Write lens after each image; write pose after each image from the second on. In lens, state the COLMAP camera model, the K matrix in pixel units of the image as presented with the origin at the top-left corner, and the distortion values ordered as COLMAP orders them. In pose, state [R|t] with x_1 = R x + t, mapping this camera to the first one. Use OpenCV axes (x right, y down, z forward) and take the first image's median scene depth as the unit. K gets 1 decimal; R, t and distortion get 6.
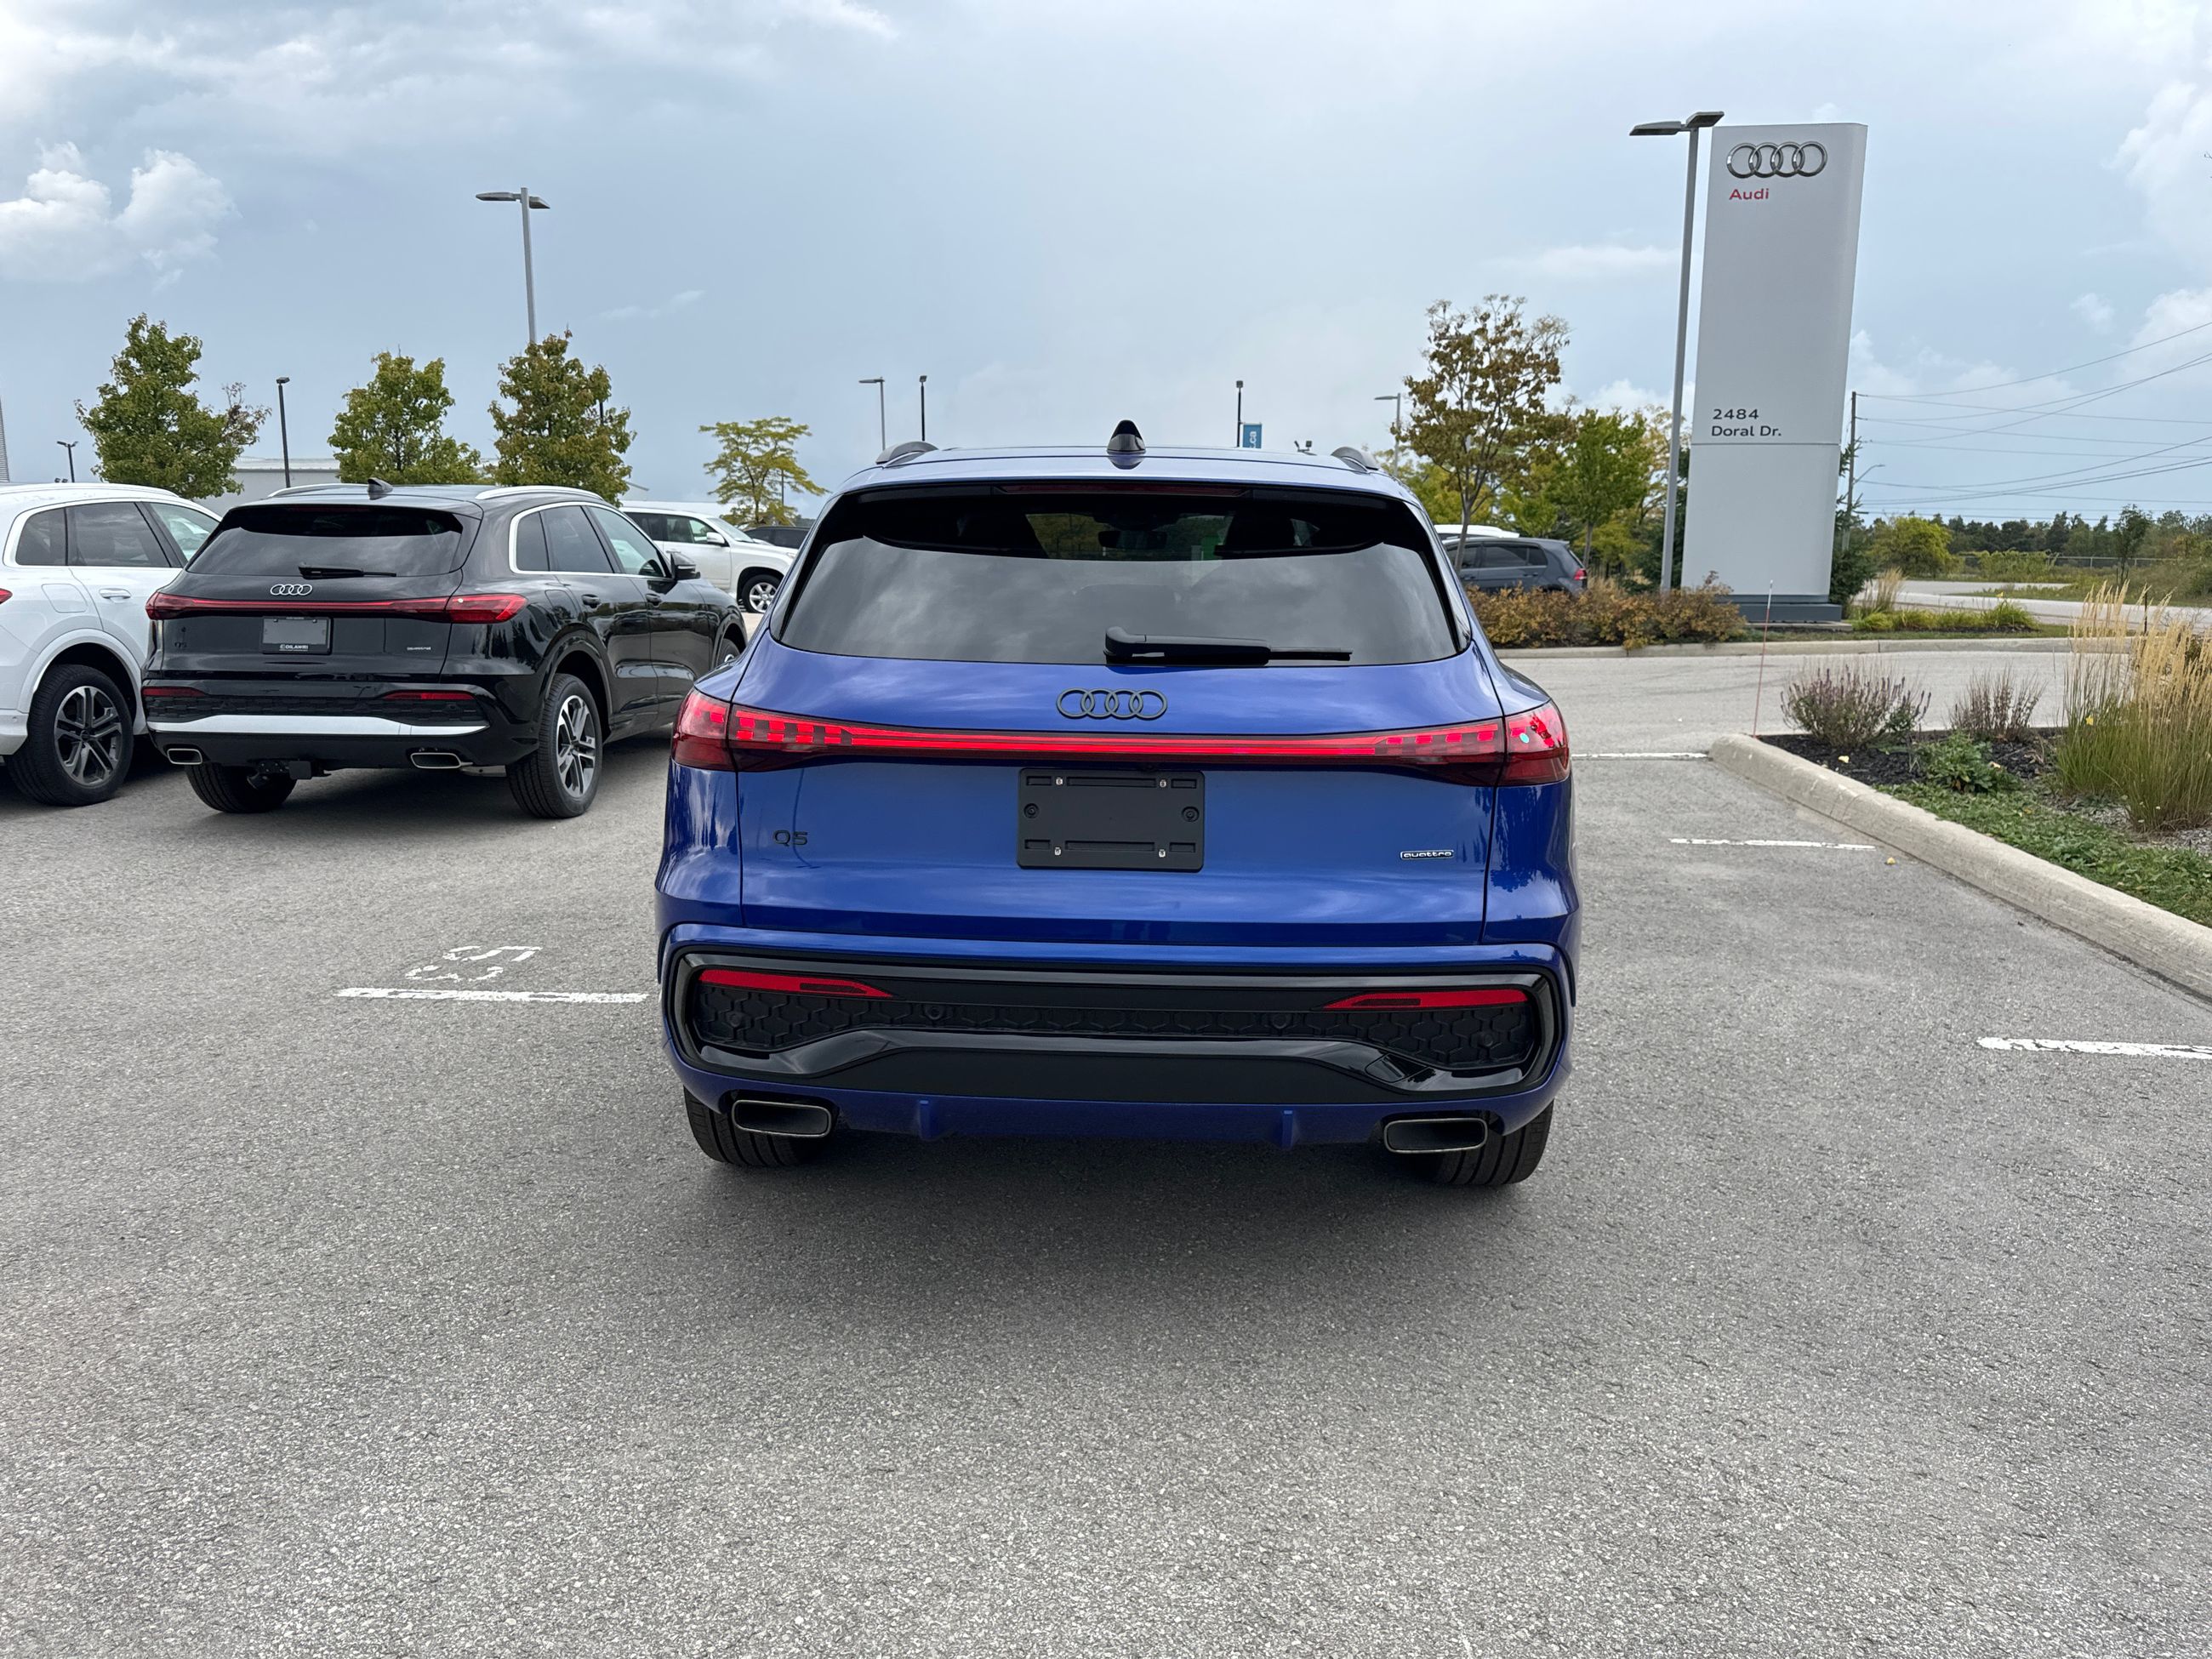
lens RADIAL K [[1556.9, 0, 1087.7], [0, 1556.9, 824.0], [0, 0, 1]] dist [0.038042, -0.043373]
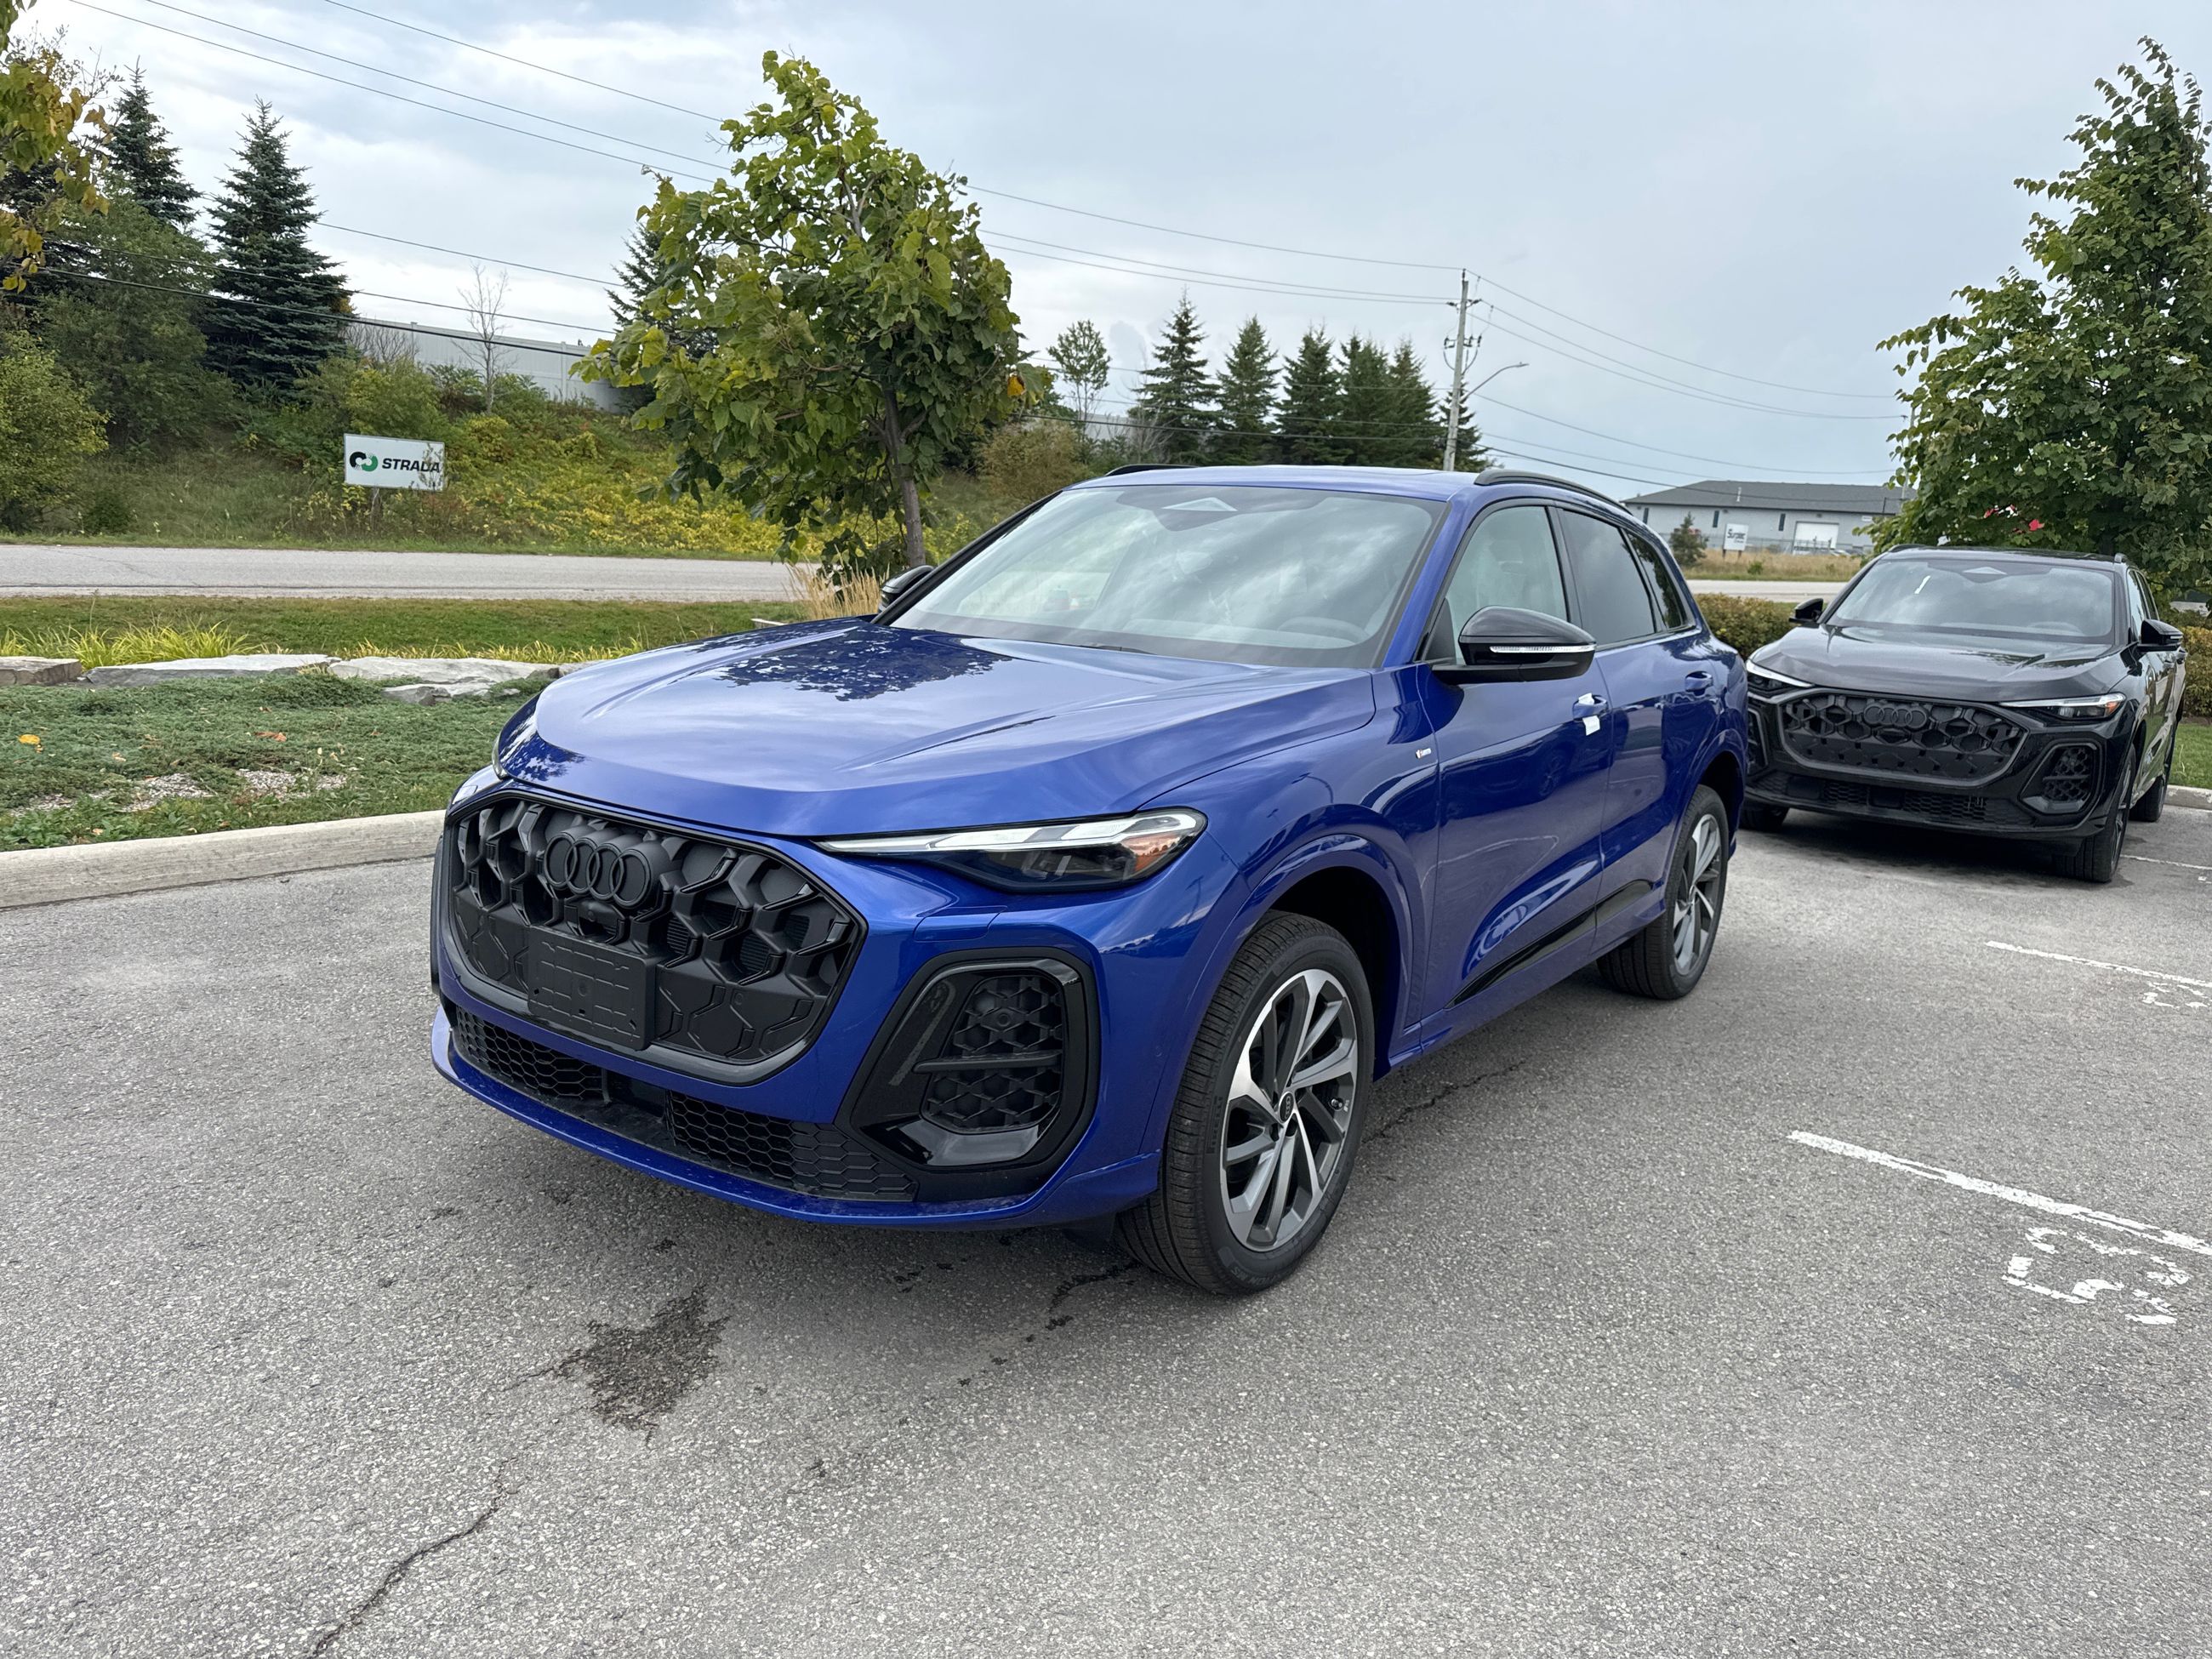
lens RADIAL K [[1556.9, 0, 1091.3], [0, 1556.9, 850.1], [0, 0, 1]] dist [0.038042, -0.043373]
pose [[-0.831989, -0.166081, 0.529349, -0.097338], [0.033214, 0.937518, 0.346347, -0.082733], [-0.553796, 0.305739, -0.774489, 0.449113]]
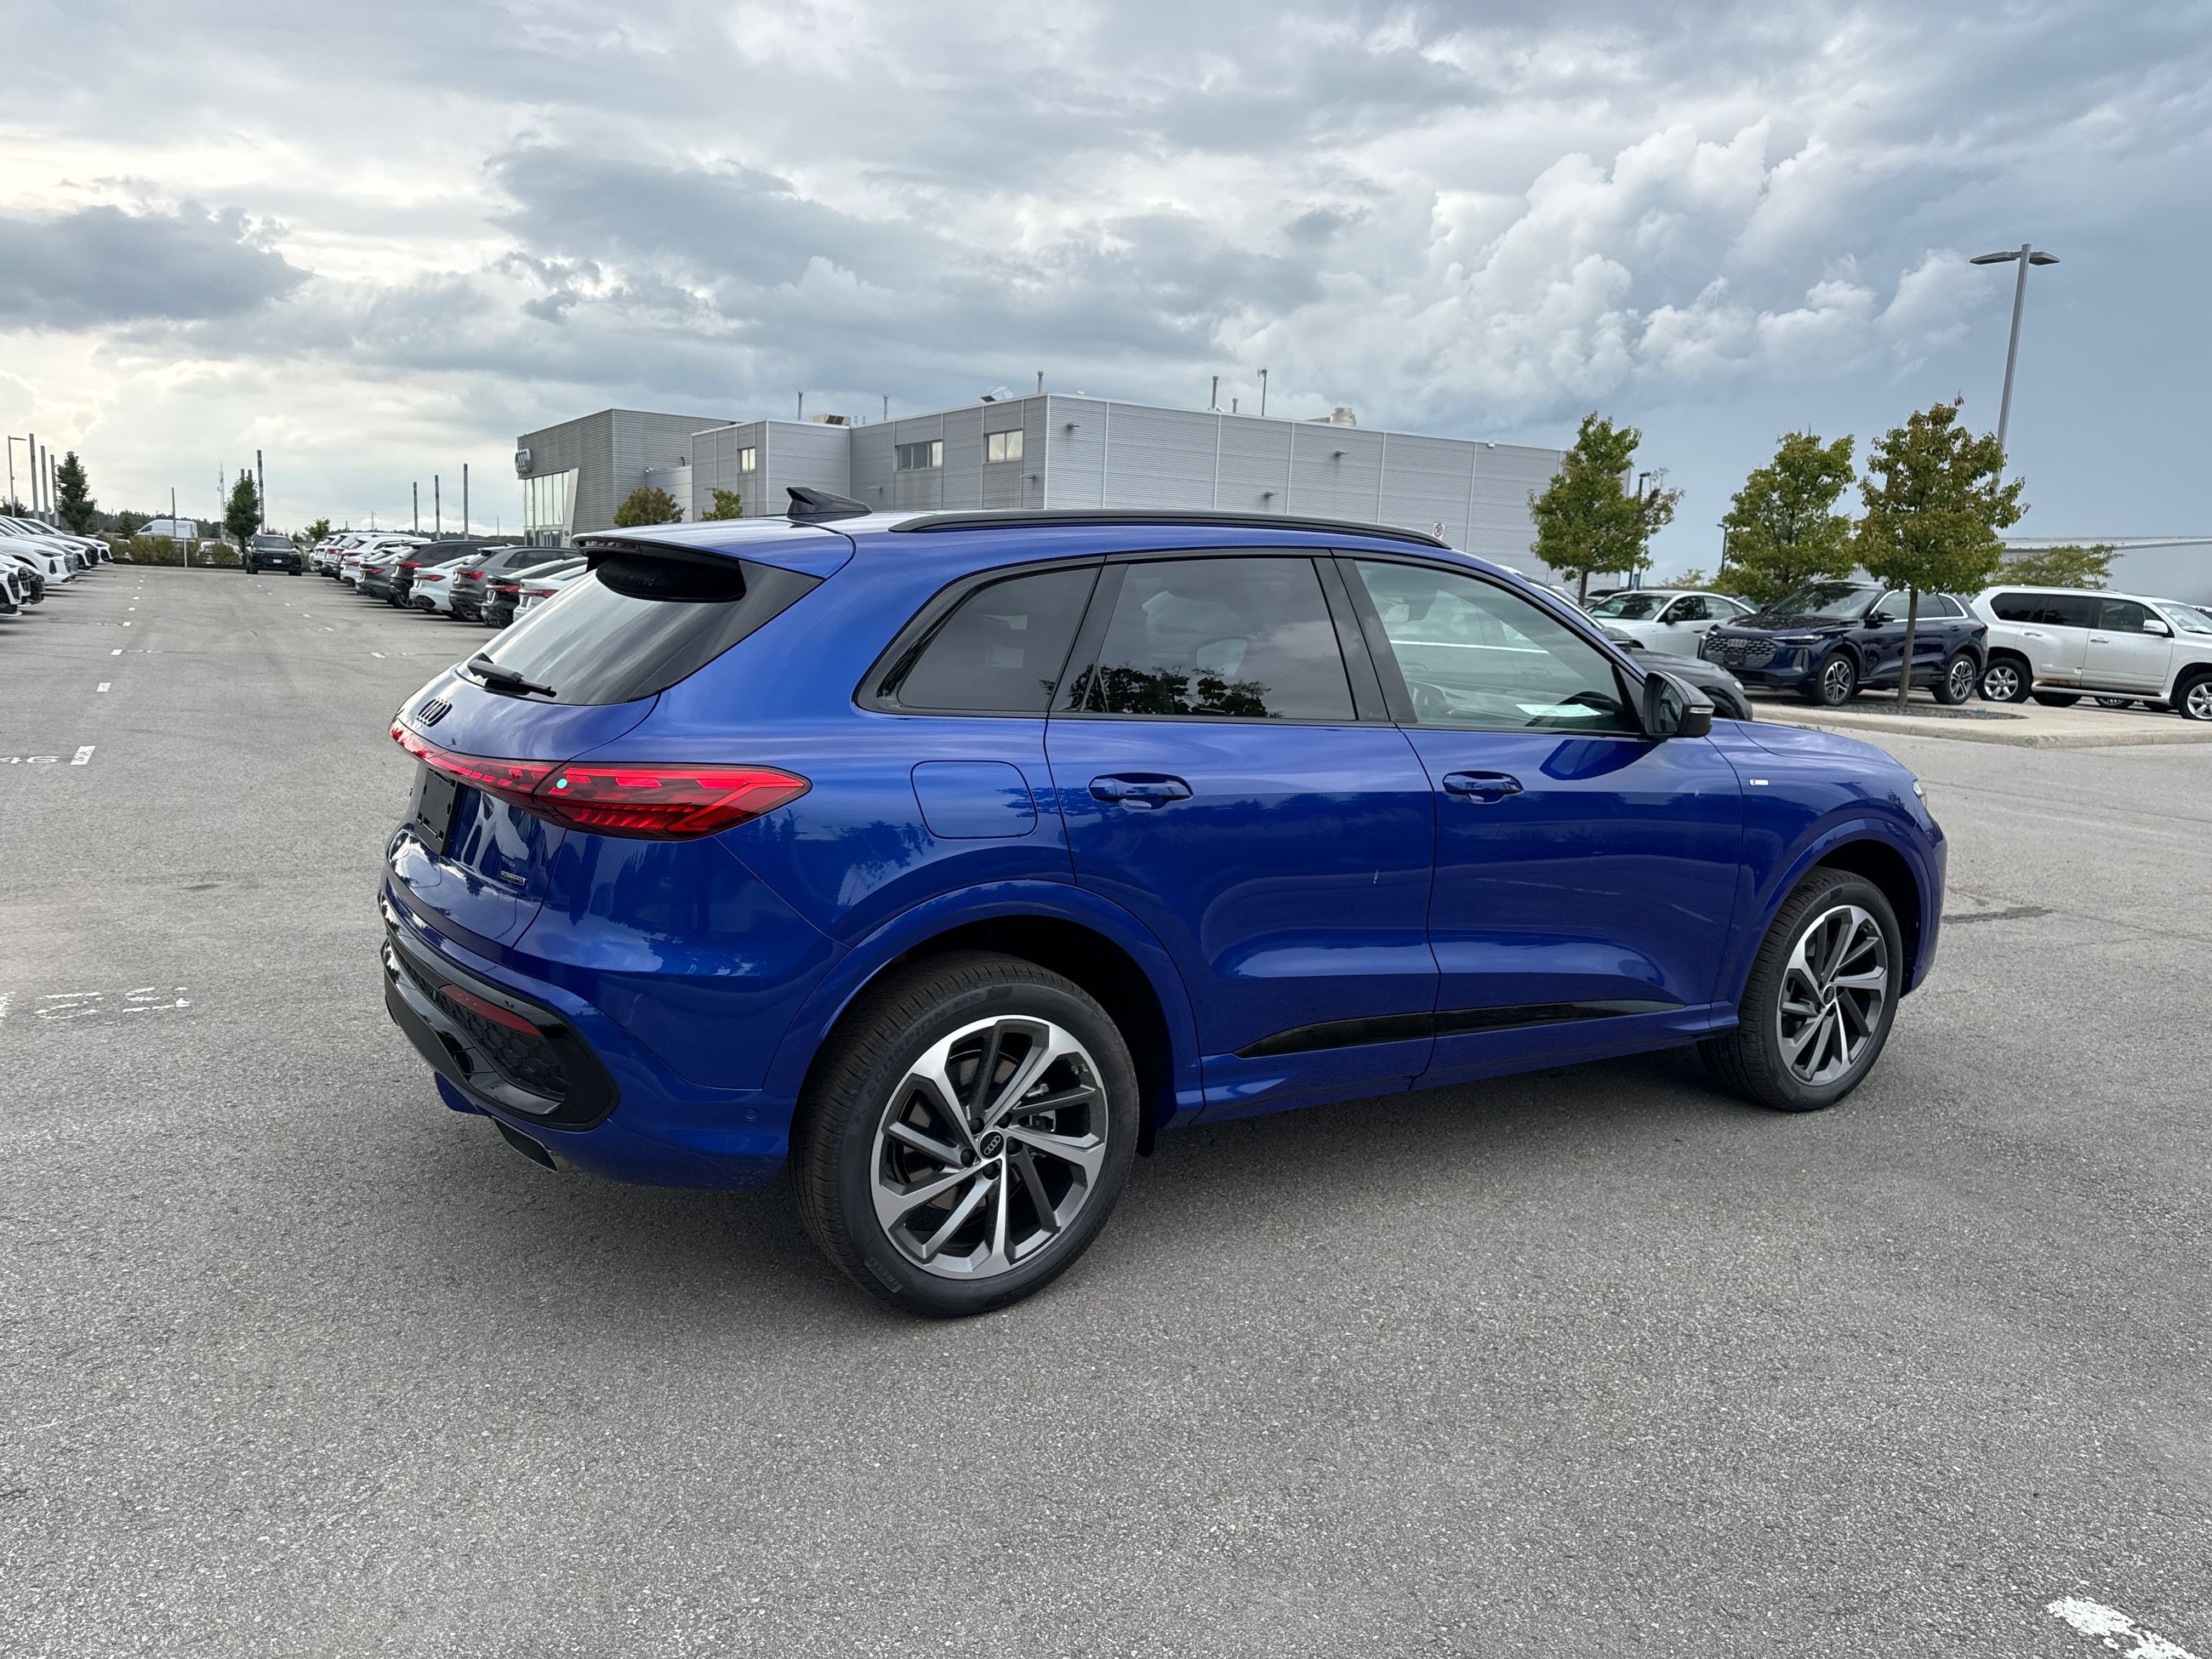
lens RADIAL K [[1556.9, 0, 1097.6], [0, 1556.9, 829.2], [0, 0, 1]] dist [0.038042, -0.043373]
pose [[0.569412, 0.146894, -0.808821, 0.180895], [-0.183930, 0.981727, 0.048809, -0.019219], [0.801211, 0.120974, 0.586025, 0.092605]]
